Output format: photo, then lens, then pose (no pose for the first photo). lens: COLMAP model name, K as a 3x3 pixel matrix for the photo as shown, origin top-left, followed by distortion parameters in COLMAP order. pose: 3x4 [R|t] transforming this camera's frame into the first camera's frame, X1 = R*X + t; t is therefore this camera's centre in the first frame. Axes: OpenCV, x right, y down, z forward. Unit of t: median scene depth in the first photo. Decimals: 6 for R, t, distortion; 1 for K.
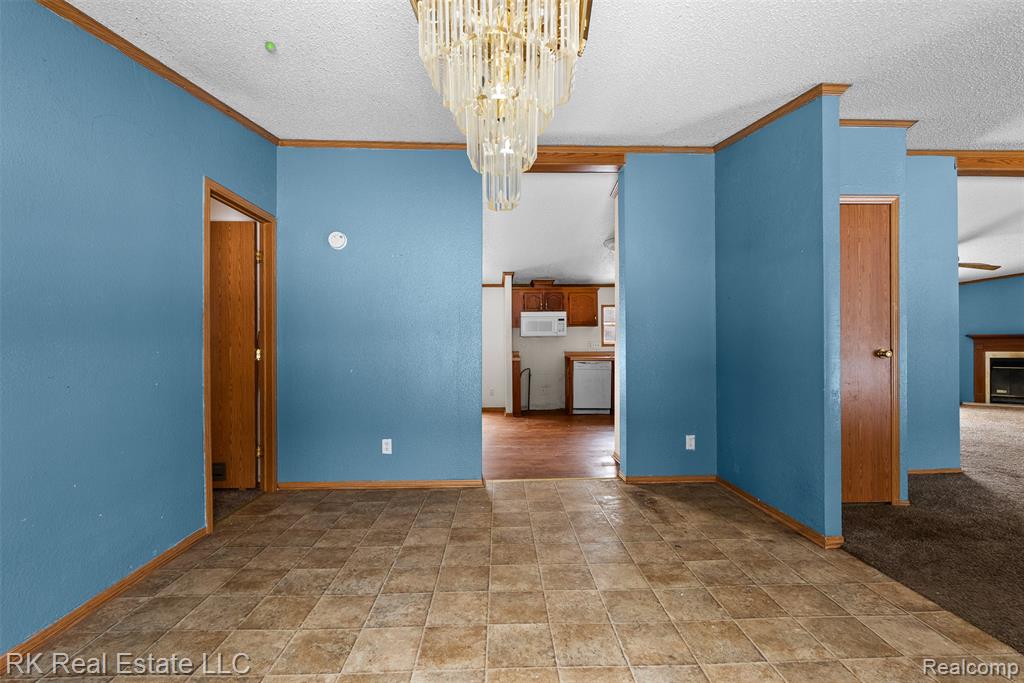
lens RADIAL K [[458.2, 0, 513.1], [0, 458.2, 346.0], [0, 0, 1]] dist [-0.001031, -0.000219]
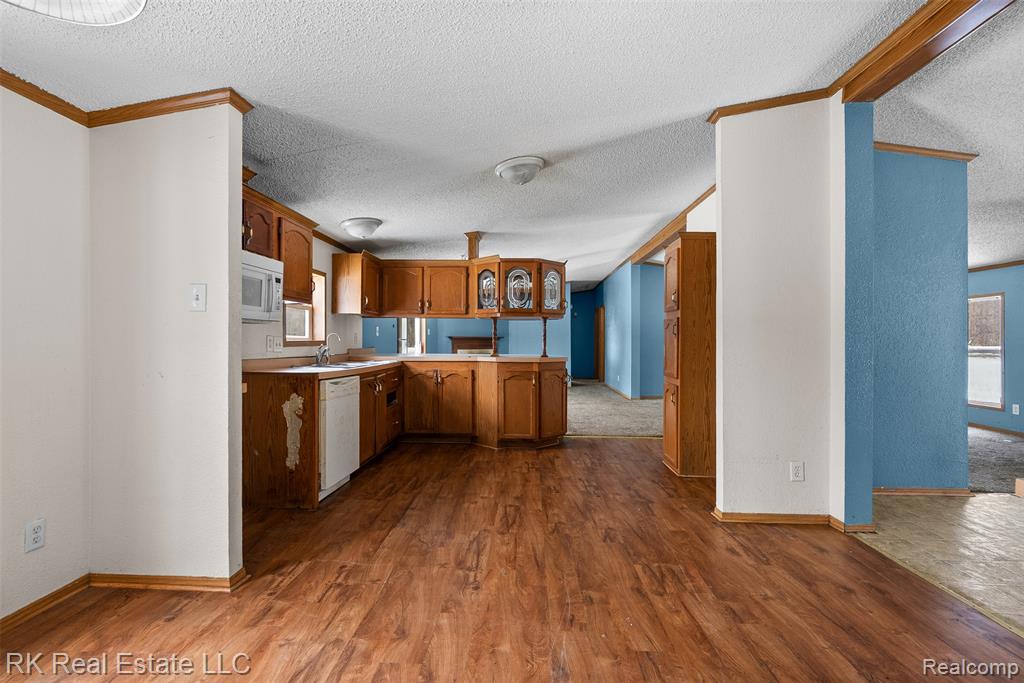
lens RADIAL K [[458.2, 0, 513.1], [0, 458.2, 346.0], [0, 0, 1]] dist [-0.001031, -0.000219]
pose [[0.086840, -0.002109, 0.996220, -0.269014], [-0.004617, 0.999986, 0.002519, -0.002610], [-0.996212, -0.004818, 0.086829, 0.761225]]
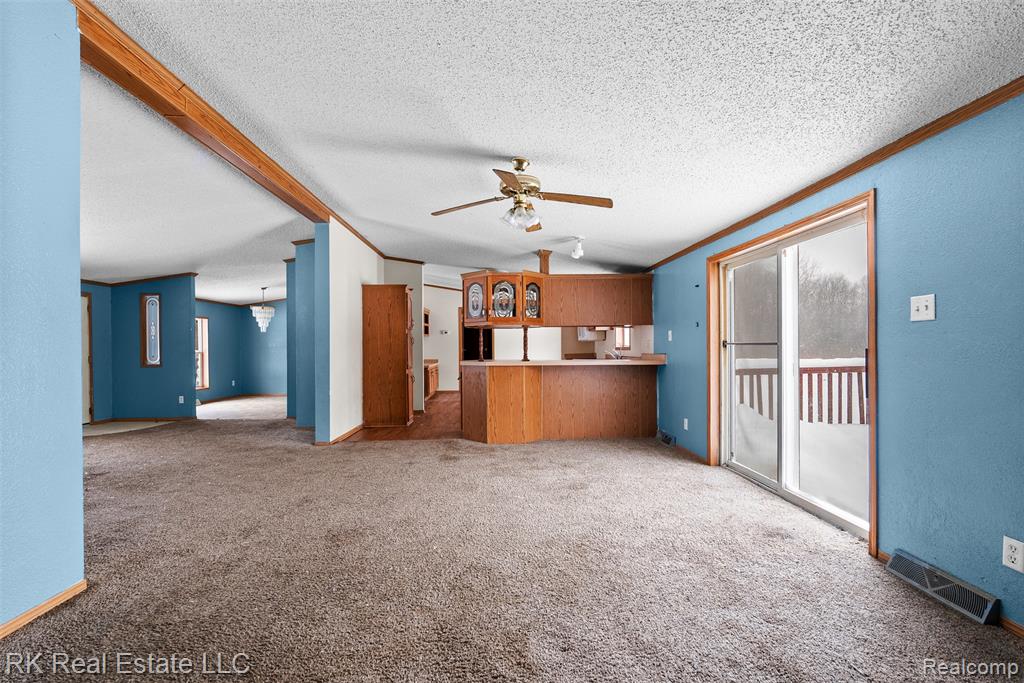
lens RADIAL K [[458.2, 0, 513.1], [0, 458.2, 346.0], [0, 0, 1]] dist [-0.001031, -0.000219]
pose [[-0.009517, 0.002862, -0.999951, 1.203191], [0.001356, 0.999995, 0.002849, -0.011830], [0.999954, -0.001329, -0.009521, 0.836964]]
